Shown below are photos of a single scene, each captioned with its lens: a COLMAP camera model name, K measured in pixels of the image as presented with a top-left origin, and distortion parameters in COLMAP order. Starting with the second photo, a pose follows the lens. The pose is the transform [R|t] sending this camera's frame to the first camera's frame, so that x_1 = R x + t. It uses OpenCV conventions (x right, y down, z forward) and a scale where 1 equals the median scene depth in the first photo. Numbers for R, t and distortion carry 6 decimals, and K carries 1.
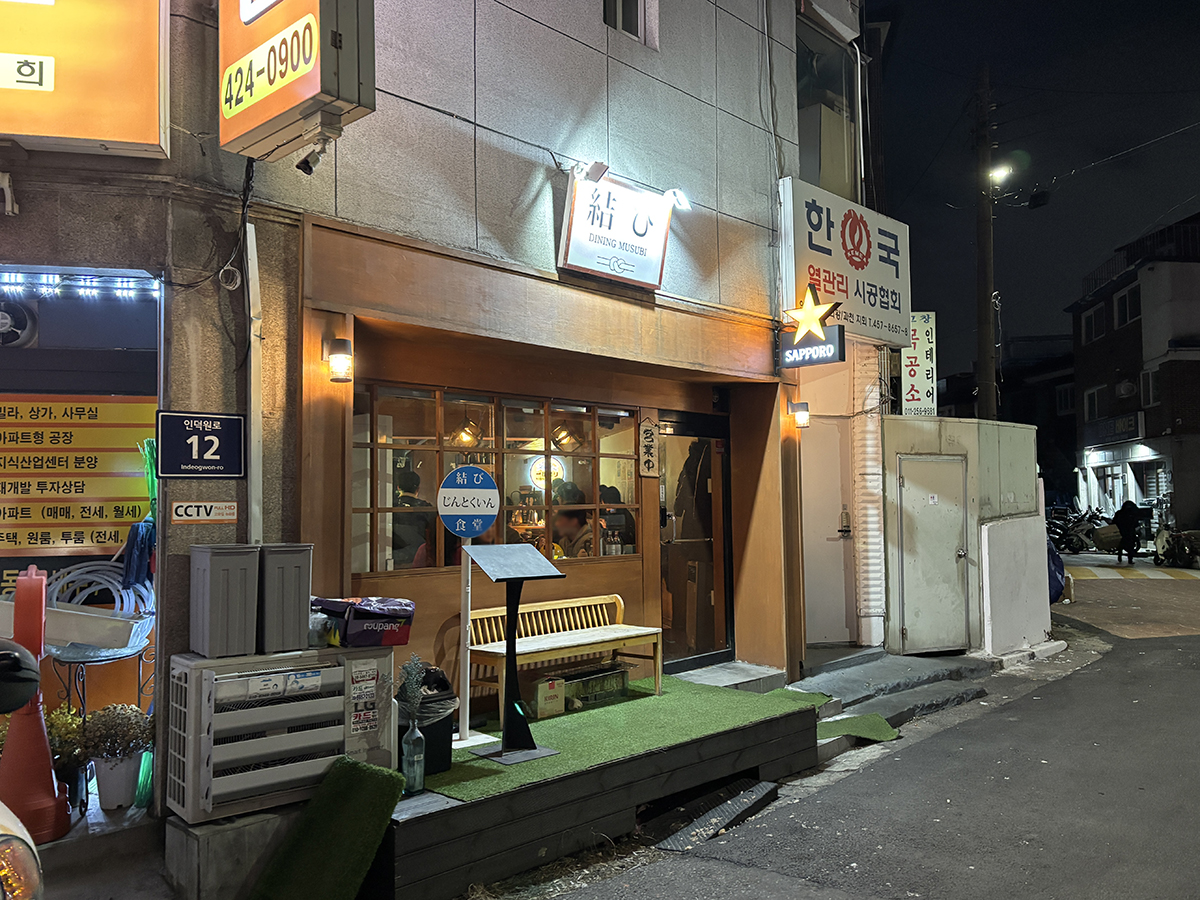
lens RADIAL K [[976.9, 0, 600.0], [0, 976.9, 450.0], [0, 0, 1]] dist [0.031856, -0.003766]
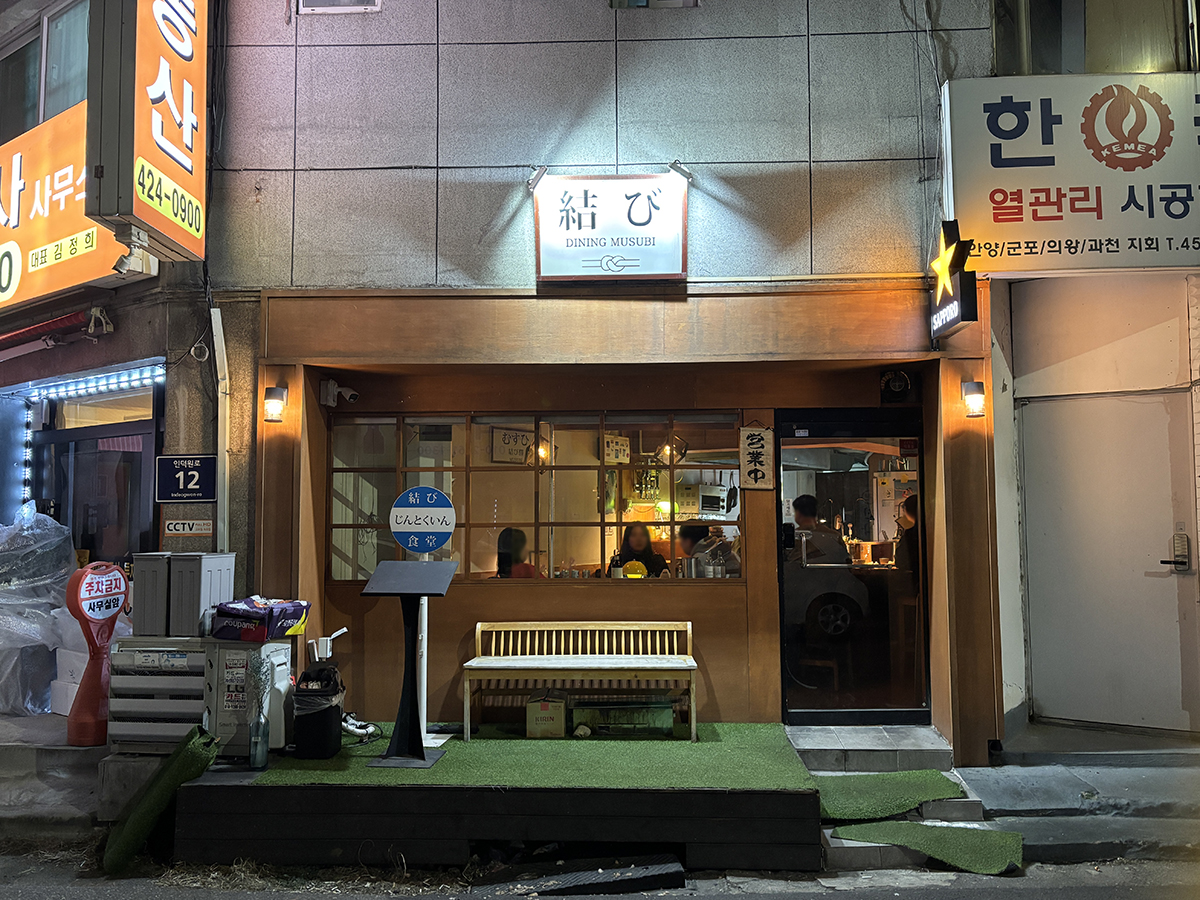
lens RADIAL K [[946.4, 0, 600.0], [0, 946.4, 450.0], [0, 0, 1]] dist [0.027398, -0.002096]
pose [[0.657201, -0.046356, -0.752289, 0.759601], [0.042573, 0.998796, -0.024354, 0.009625], [0.752512, -0.016022, 0.658383, 0.445334]]
